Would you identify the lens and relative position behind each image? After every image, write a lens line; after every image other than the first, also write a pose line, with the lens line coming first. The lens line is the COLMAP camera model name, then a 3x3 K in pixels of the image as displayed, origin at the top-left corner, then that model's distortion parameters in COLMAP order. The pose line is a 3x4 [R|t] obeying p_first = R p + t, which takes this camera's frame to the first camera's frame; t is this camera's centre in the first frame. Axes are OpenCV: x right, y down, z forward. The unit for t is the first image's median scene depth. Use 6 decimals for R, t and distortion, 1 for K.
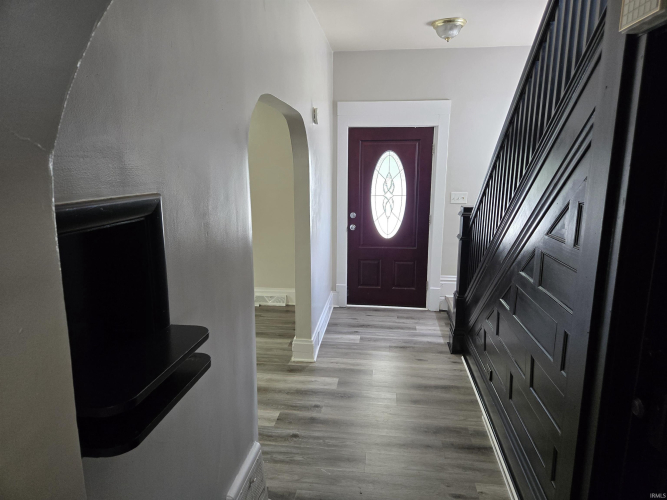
lens RADIAL K [[448.4, 0, 328.3], [0, 448.4, 255.5], [0, 0, 1]] dist [0.054622, -0.013260]
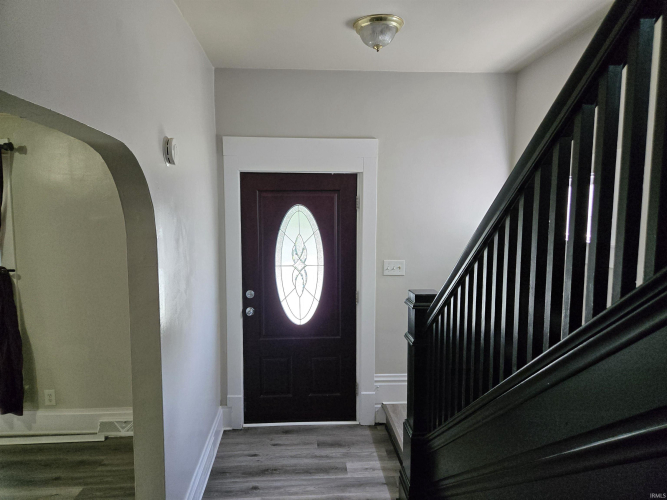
lens RADIAL K [[448.4, 0, 318.7], [0, 448.4, 248.1], [0, 0, 1]] dist [0.054622, -0.013260]
pose [[0.984969, -0.016137, 0.171977, 0.043050], [0.035780, 0.993093, -0.111741, -0.082294], [-0.168986, 0.116215, 0.978743, 0.300058]]
